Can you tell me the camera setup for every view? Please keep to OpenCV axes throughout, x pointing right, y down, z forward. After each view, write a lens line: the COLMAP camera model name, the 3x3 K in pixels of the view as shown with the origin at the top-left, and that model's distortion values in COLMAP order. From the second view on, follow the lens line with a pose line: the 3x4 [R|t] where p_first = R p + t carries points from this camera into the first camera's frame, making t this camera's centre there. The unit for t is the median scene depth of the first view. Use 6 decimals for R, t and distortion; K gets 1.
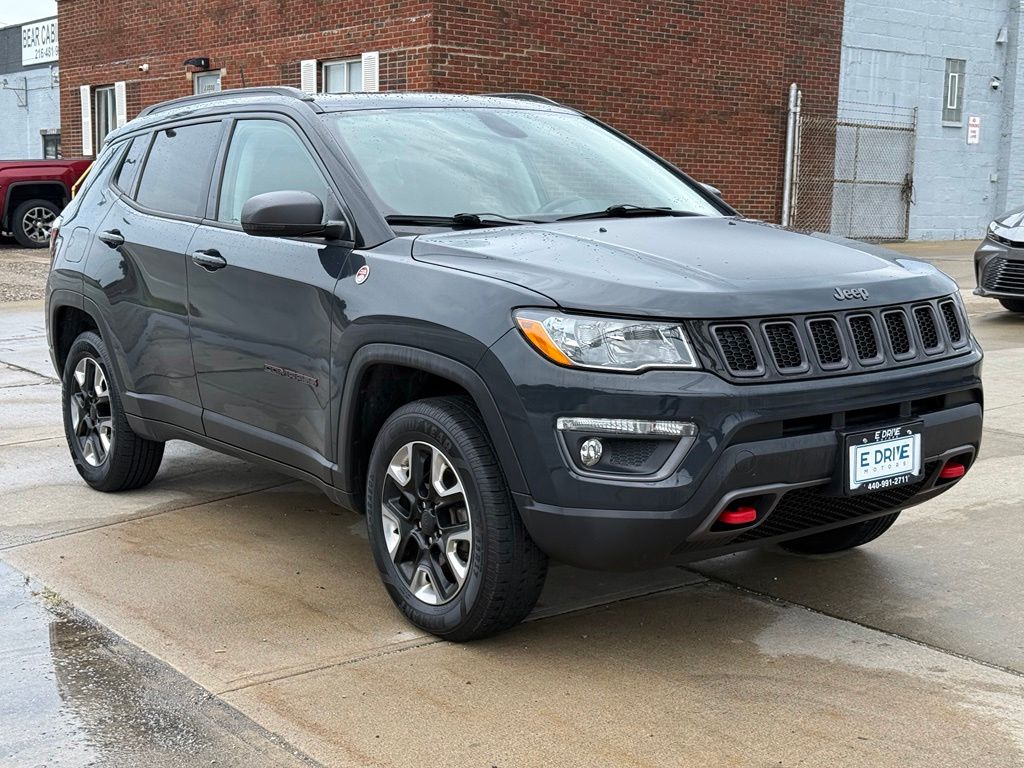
lens RADIAL K [[1418.1, 0, 512.0], [0, 1418.1, 384.0], [0, 0, 1]] dist [0.204732, -0.481226]
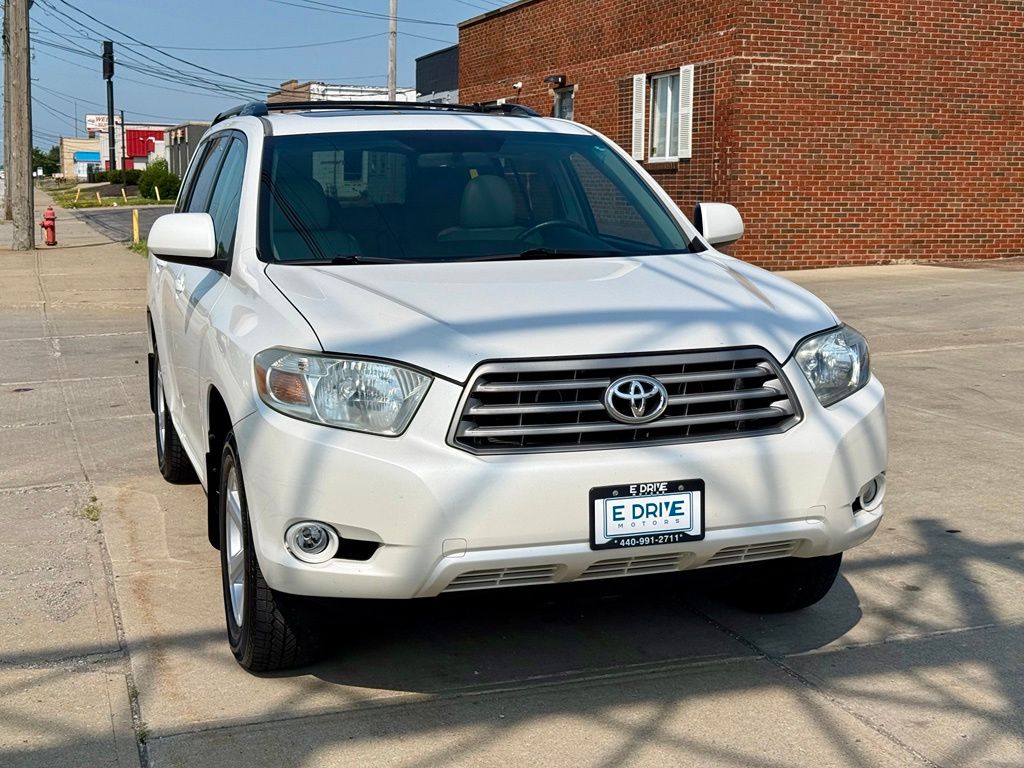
lens RADIAL K [[1418.1, 0, 512.0], [0, 1418.1, 384.0], [0, 0, 1]] dist [0.204732, -0.481226]
pose [[0.947345, 0.033112, -0.318500, 0.116789], [-0.032342, 0.999447, 0.007706, 0.000137], [0.318579, 0.003001, 0.947892, -0.043543]]
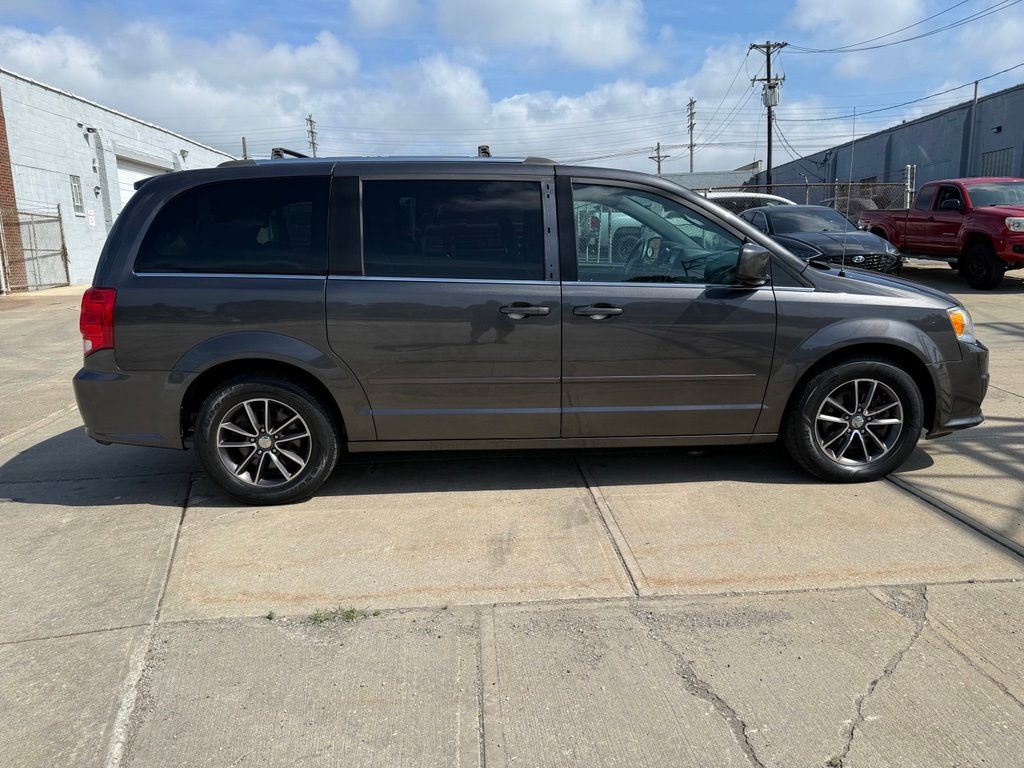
lens RADIAL K [[728.6, 0, 506.6], [0, 728.6, 385.8], [0, 0, 1]] dist [0.007987, -0.004316]
pose [[0.569706, -0.187780, 0.800108, -0.159637], [0.146352, 0.981167, 0.126065, -0.020924], [-0.808712, 0.045278, 0.586459, 0.123387]]
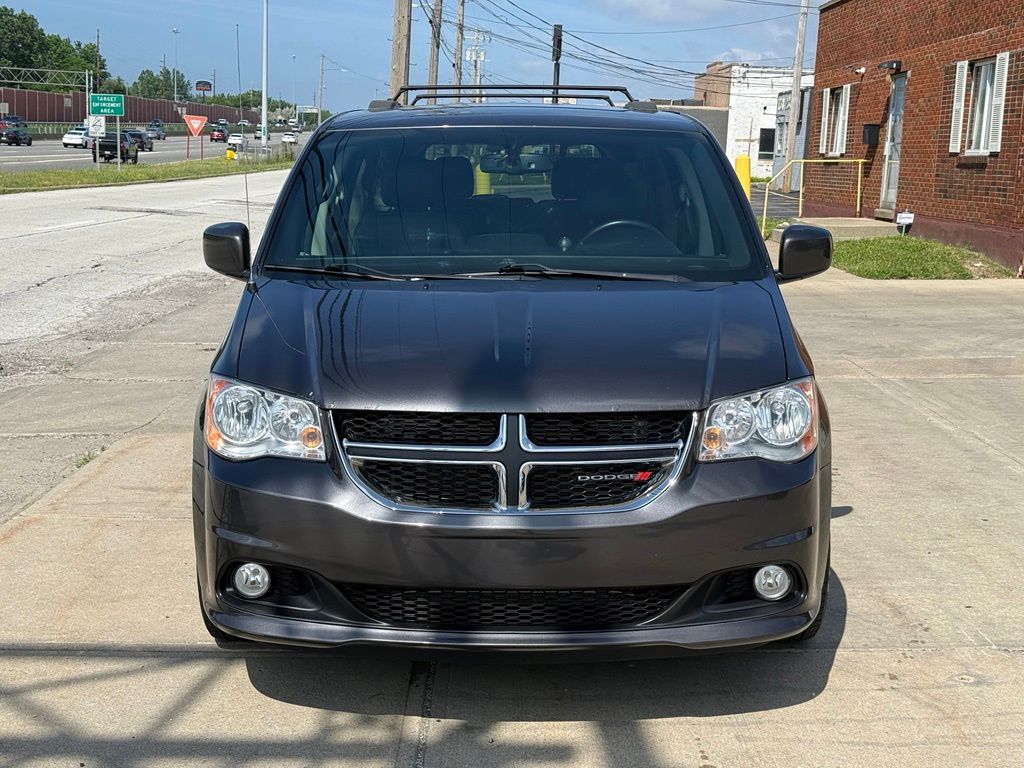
lens RADIAL K [[1418.1, 0, 512.0], [0, 1418.1, 384.0], [0, 0, 1]] dist [0.204732, -0.481226]
pose [[0.802514, 0.106912, -0.586976, 0.225334], [-0.101983, 0.993916, 0.041601, -0.010828], [0.587852, 0.026477, 0.808535, -0.000344]]
